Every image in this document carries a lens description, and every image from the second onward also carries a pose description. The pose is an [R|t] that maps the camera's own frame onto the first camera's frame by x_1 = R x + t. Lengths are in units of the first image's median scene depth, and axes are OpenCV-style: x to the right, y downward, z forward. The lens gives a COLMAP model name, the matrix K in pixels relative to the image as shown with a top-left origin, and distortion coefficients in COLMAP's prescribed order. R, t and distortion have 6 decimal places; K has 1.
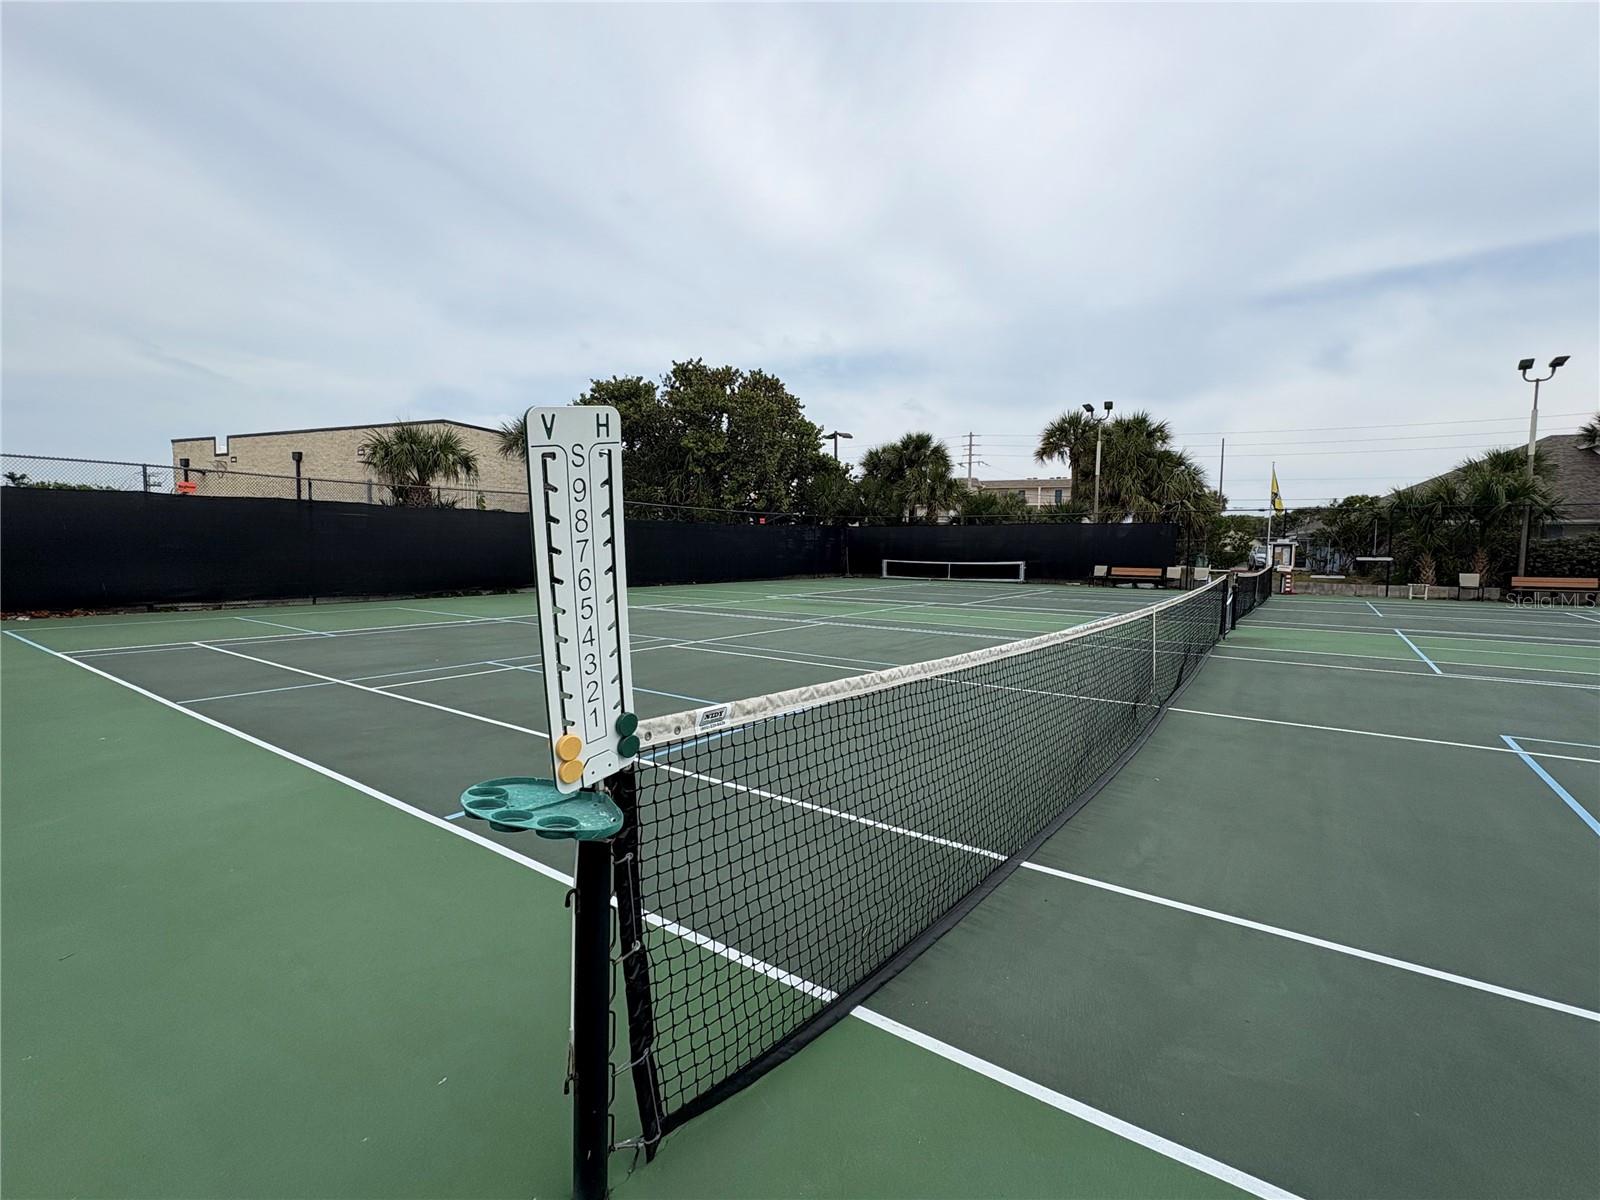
lens RADIAL K [[708.0, 0, 804.3], [0, 708.0, 581.7], [0, 0, 1]] dist [-0.003632, 0.001020]
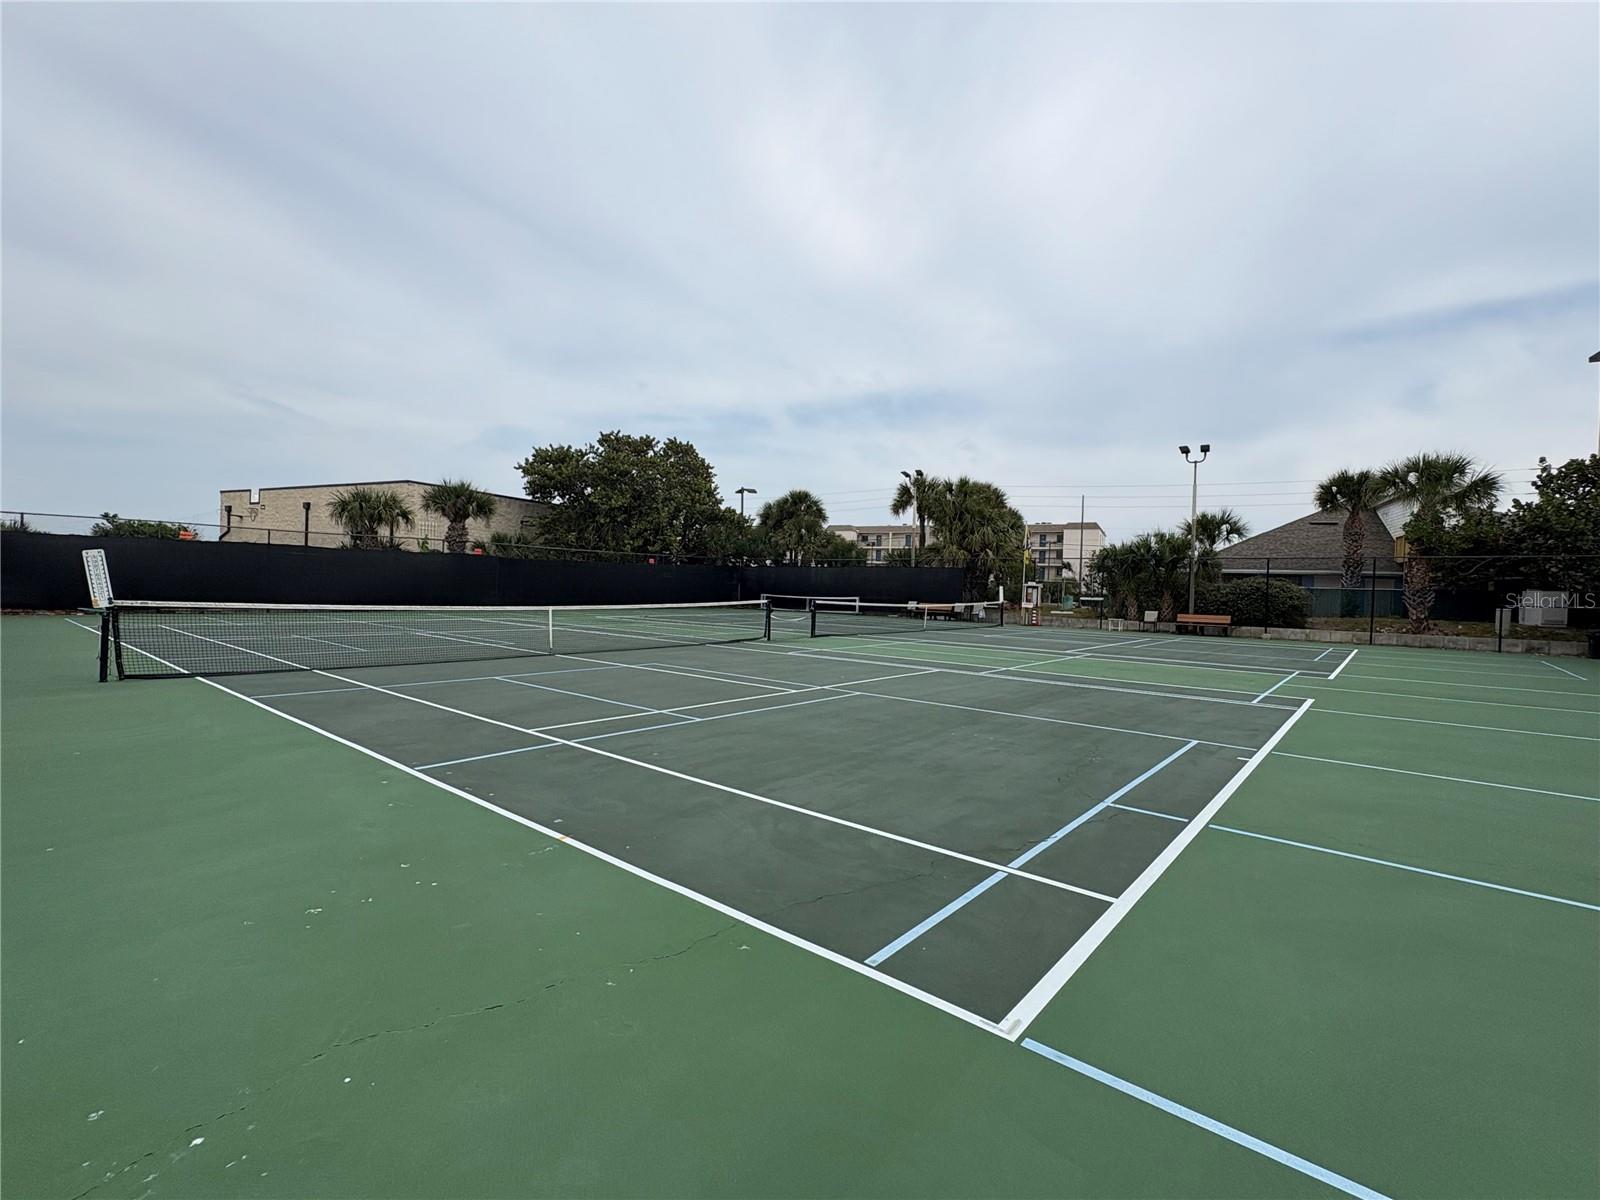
lens RADIAL K [[712.9, 0, 800.0], [0, 712.9, 600.0], [0, 0, 1]] dist [0.002182, -0.000495]
pose [[0.996887, 0.020399, -0.076157, 0.273372], [-0.022626, 0.999338, -0.028495, 0.013137], [0.075525, 0.030130, 0.996689, -0.223892]]
